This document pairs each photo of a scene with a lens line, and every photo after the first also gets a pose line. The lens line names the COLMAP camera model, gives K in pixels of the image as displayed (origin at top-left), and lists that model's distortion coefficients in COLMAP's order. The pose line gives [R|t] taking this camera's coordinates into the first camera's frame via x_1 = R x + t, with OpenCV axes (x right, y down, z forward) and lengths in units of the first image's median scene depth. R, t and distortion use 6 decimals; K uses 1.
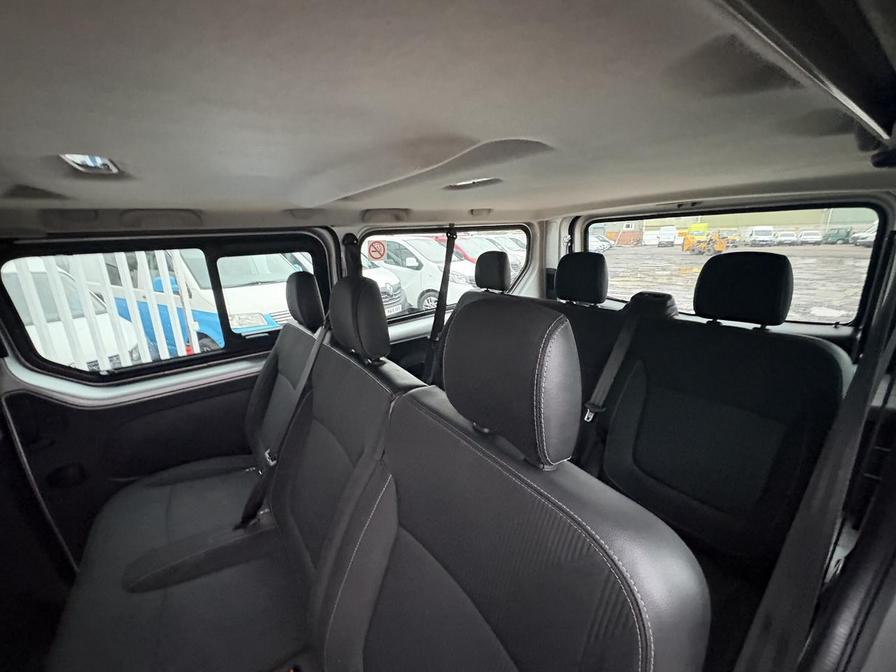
lens RADIAL K [[355.3, 0, 448.0], [0, 355.3, 336.0], [0, 0, 1]] dist [-0.001992, 0.000161]
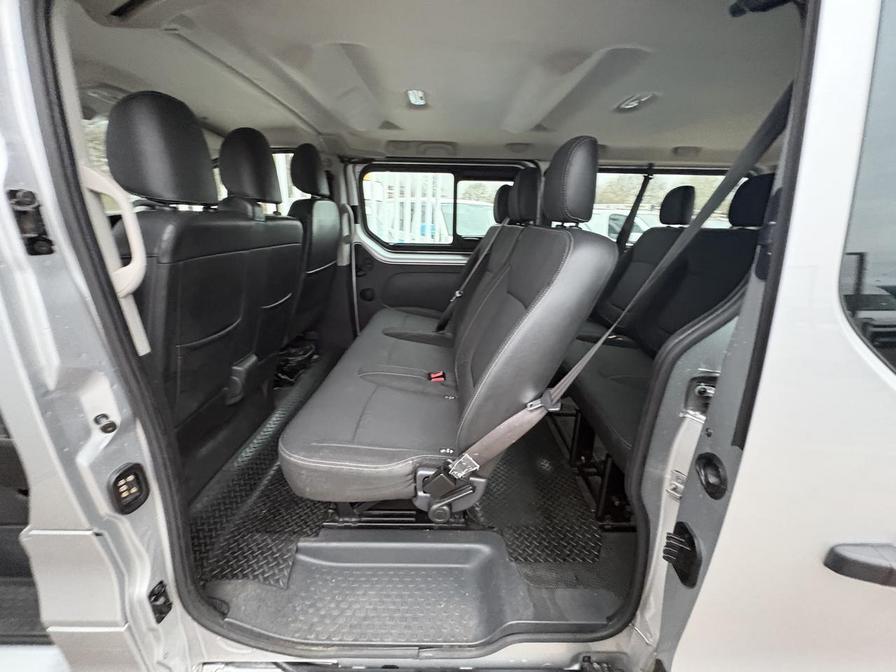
lens RADIAL K [[355.3, 0, 448.0], [0, 355.3, 336.0], [0, 0, 1]] dist [-0.001992, 0.000161]
pose [[0.813134, 0.226737, -0.536100, 0.268921], [-0.201801, 0.973703, 0.105734, 0.258732], [0.545976, 0.022210, 0.837507, -0.274037]]
